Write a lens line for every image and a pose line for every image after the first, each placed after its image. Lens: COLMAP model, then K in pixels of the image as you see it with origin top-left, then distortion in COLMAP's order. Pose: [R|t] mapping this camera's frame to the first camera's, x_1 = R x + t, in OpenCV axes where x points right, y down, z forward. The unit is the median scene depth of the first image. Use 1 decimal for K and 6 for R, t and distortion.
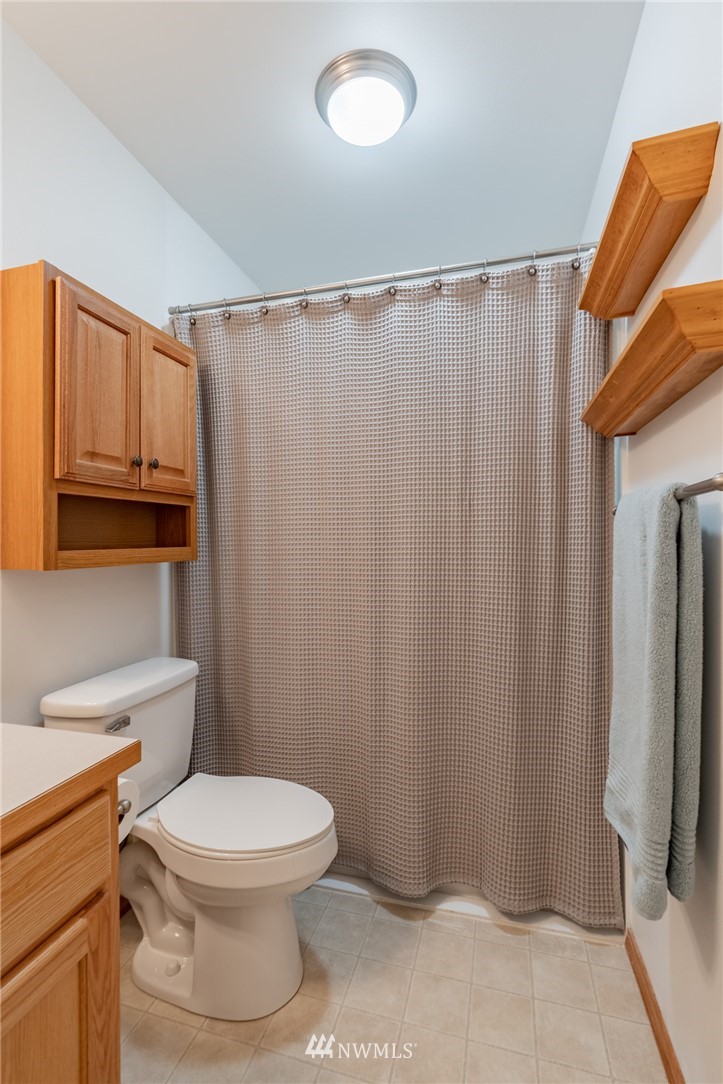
lens RADIAL K [[495.8, 0, 361.5], [0, 495.8, 542.0], [0, 0, 1]] dist [-0.001537, 0.000206]
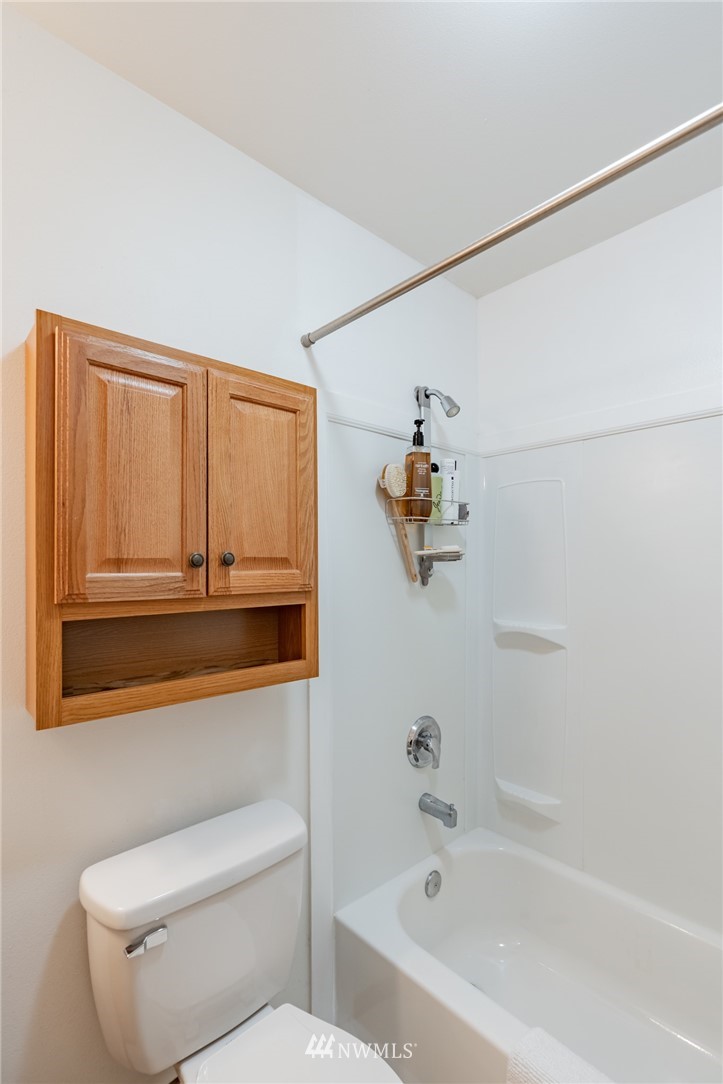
lens RADIAL K [[498.6, 0, 360.2], [0, 498.6, 564.4], [0, 0, 1]] dist [-0.000864, -0.000063]
pose [[0.848040, 0.008507, -0.529863, 0.140685], [-0.008550, 0.999961, 0.002371, -0.173290], [0.529863, 0.002520, 0.848080, 0.555044]]
